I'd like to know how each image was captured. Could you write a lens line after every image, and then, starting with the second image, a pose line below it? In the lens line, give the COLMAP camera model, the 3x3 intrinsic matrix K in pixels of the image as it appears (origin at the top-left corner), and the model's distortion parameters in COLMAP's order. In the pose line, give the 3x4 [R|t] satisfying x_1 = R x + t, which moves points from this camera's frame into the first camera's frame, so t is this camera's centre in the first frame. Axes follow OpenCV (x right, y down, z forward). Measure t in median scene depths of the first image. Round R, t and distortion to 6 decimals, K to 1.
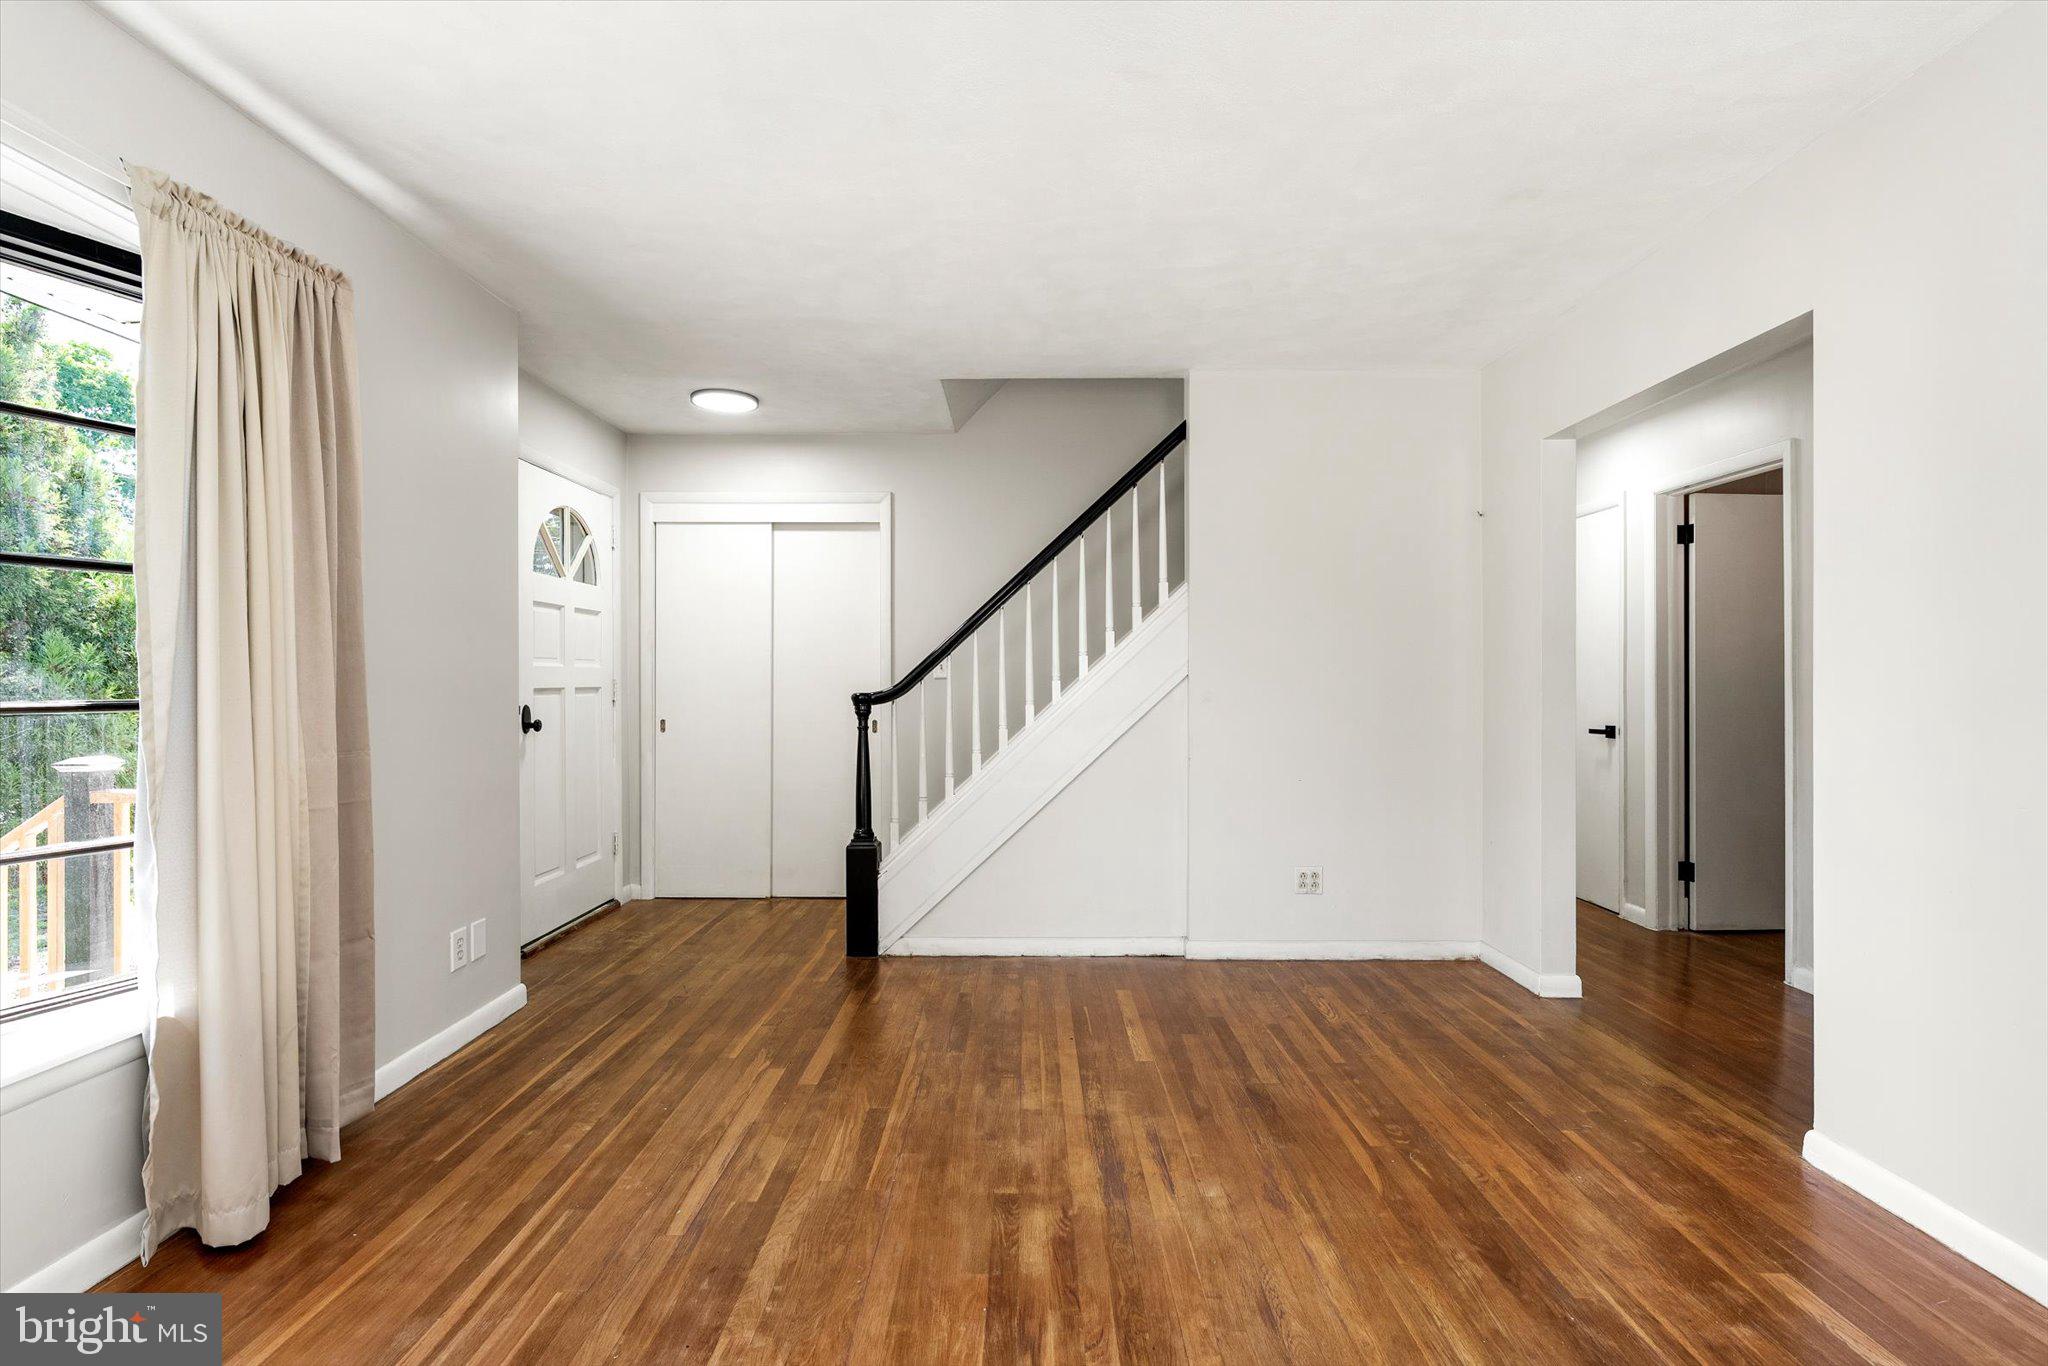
lens RADIAL K [[988.2, 0, 1020.2], [0, 988.2, 684.2], [0, 0, 1]] dist [-0.003172, 0.000995]
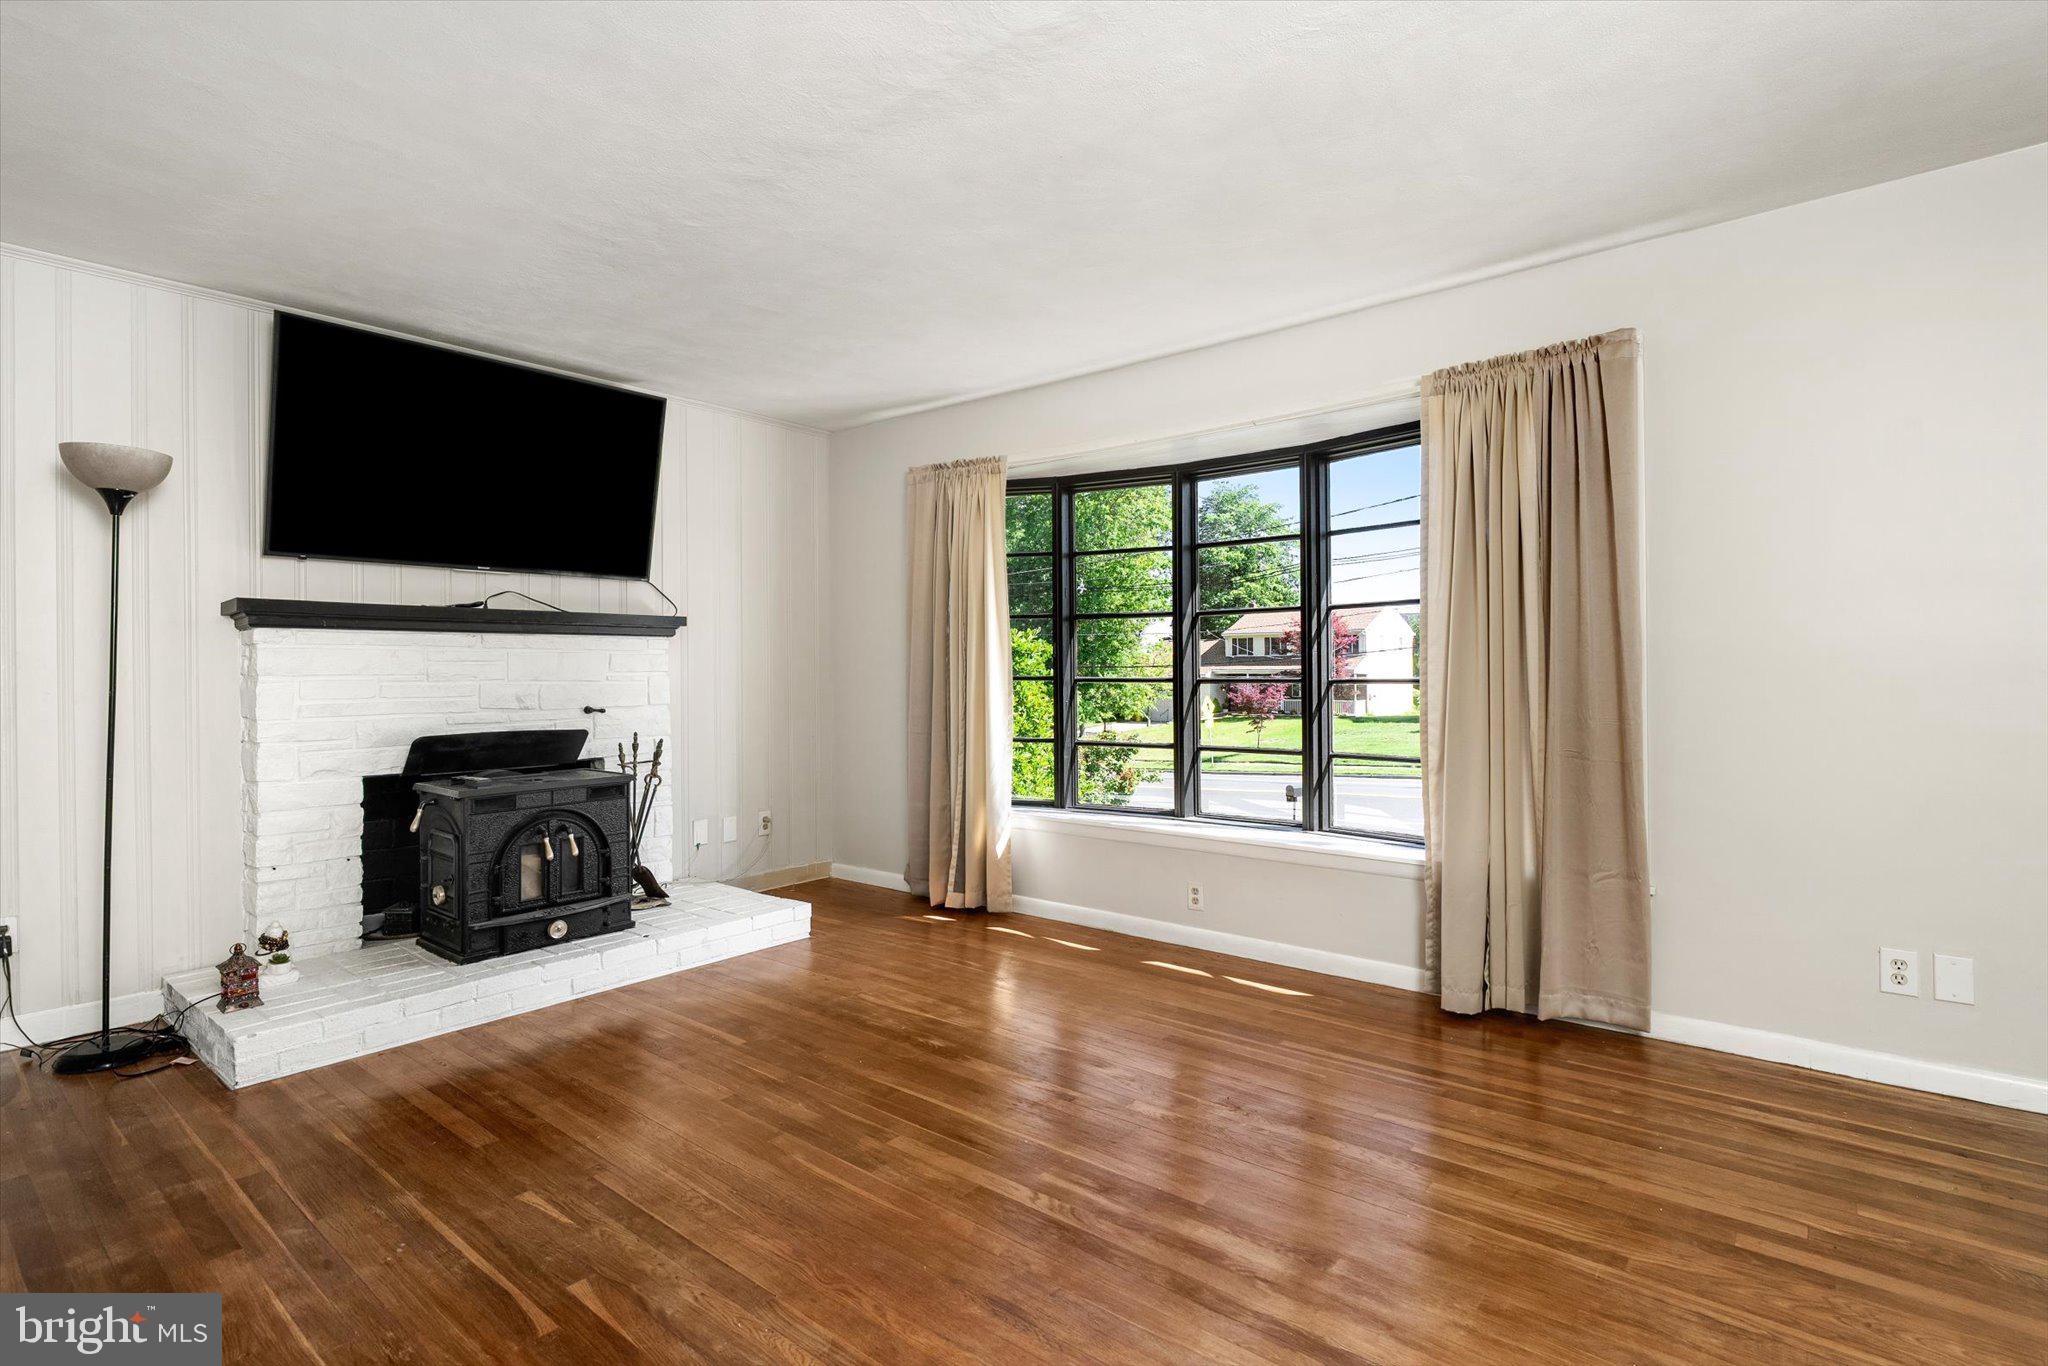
lens RADIAL K [[988.2, 0, 1019.5], [0, 988.2, 678.3], [0, 0, 1]] dist [-0.003172, 0.000995]
pose [[-0.635842, 0.010932, -0.771742, 0.796570], [0.003902, 0.999932, 0.010950, -0.000852], [0.771809, 0.003951, -0.635842, 1.308337]]
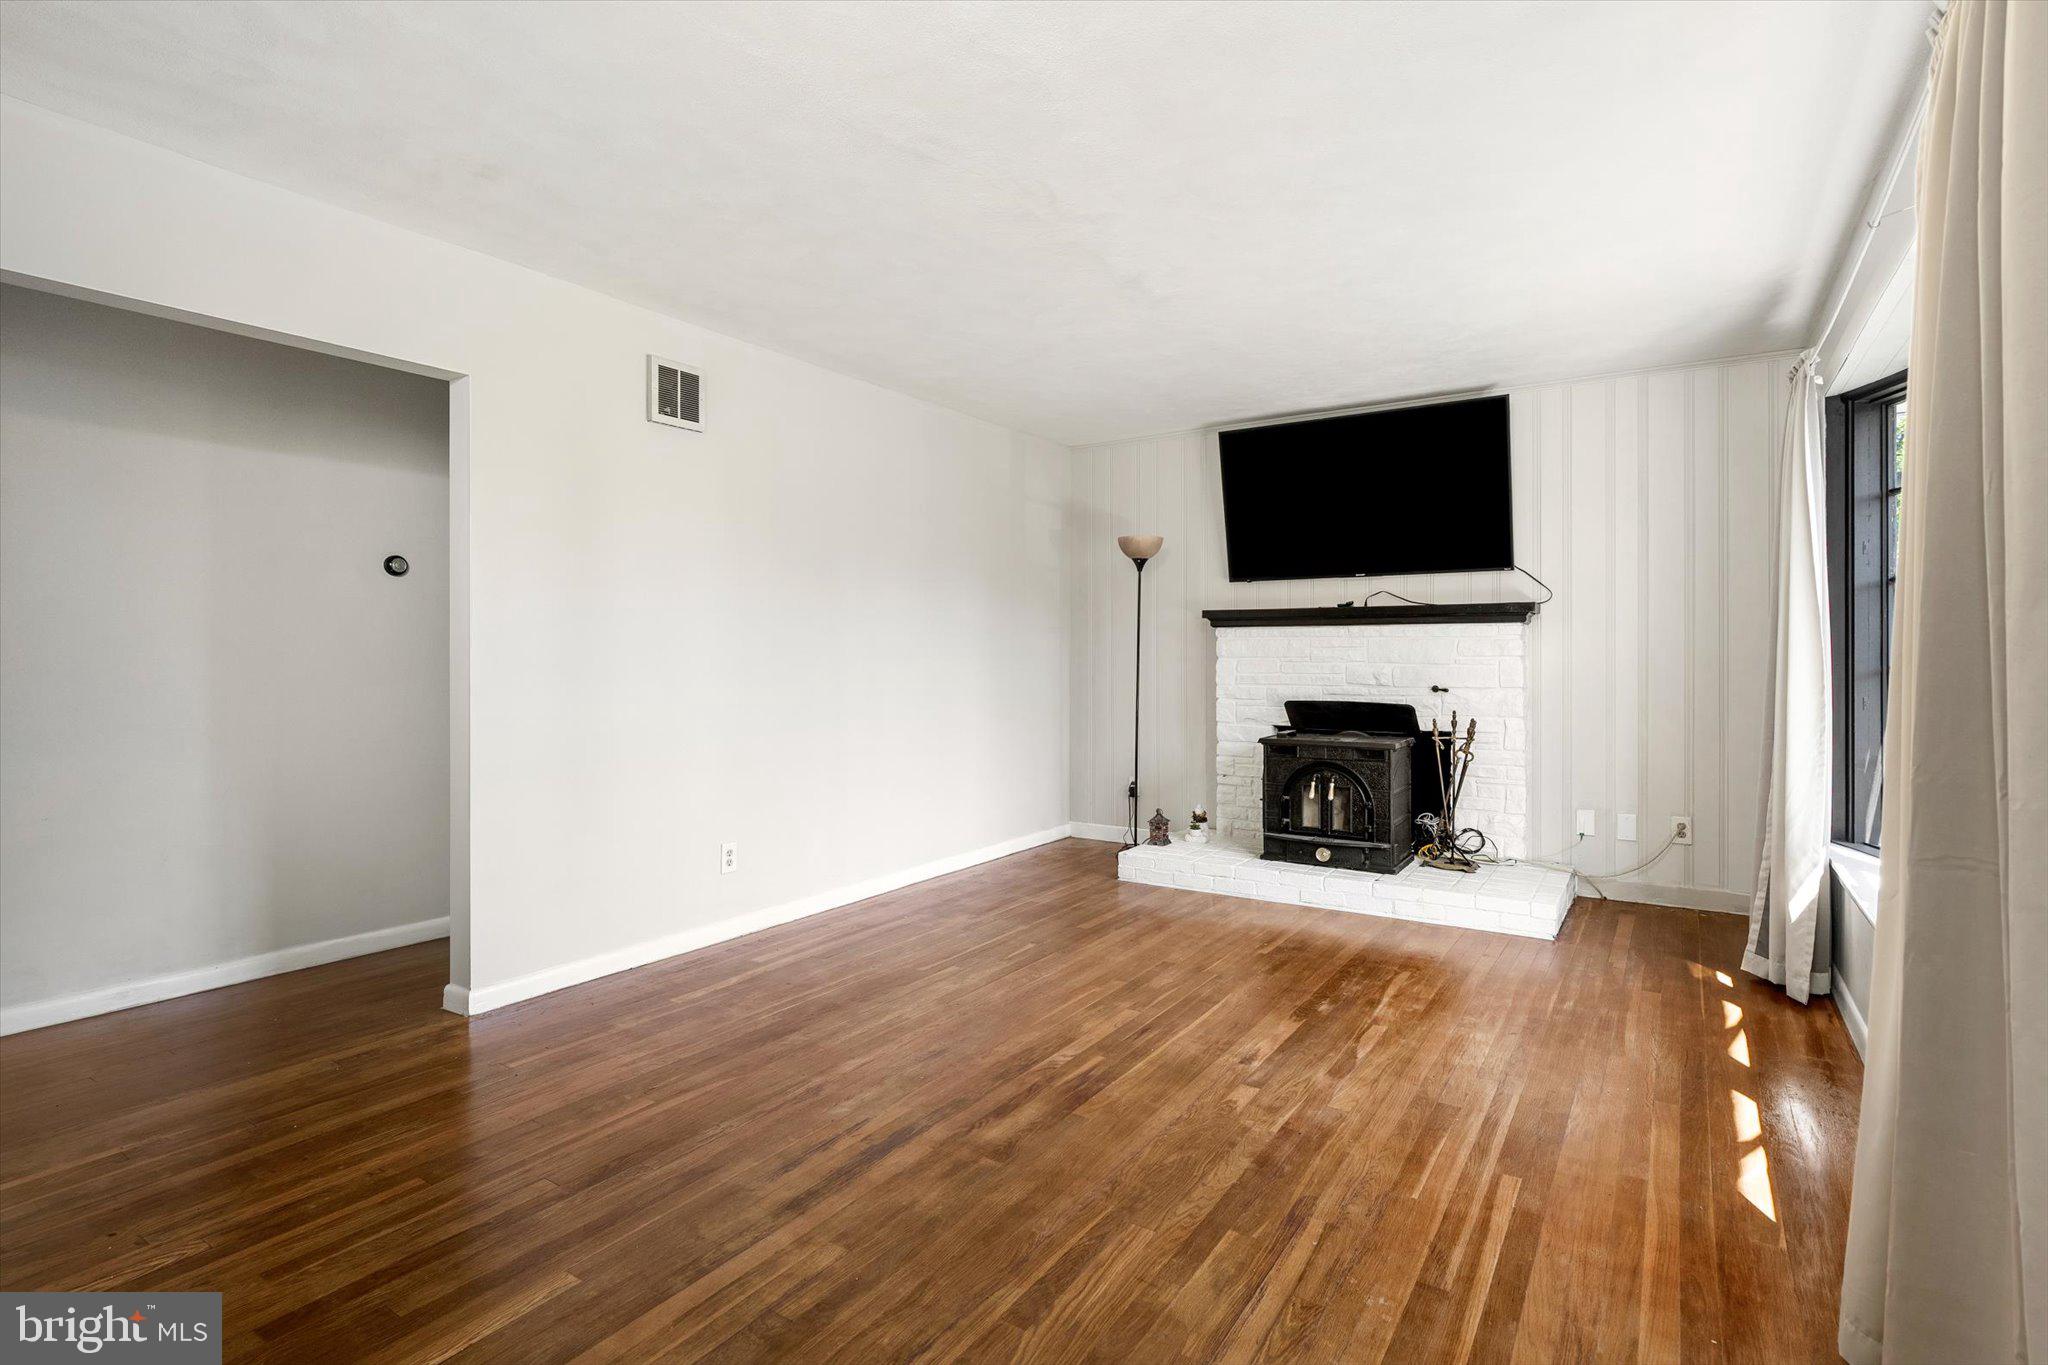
lens RADIAL K [[988.2, 0, 1034.6], [0, 988.2, 666.8], [0, 0, 1]] dist [-0.003172, 0.000995]
pose [[-0.842906, -0.006409, 0.538023, -0.580391], [0.001262, 0.999903, 0.013889, -0.003411], [-0.538060, 0.012386, -0.842816, 1.792184]]
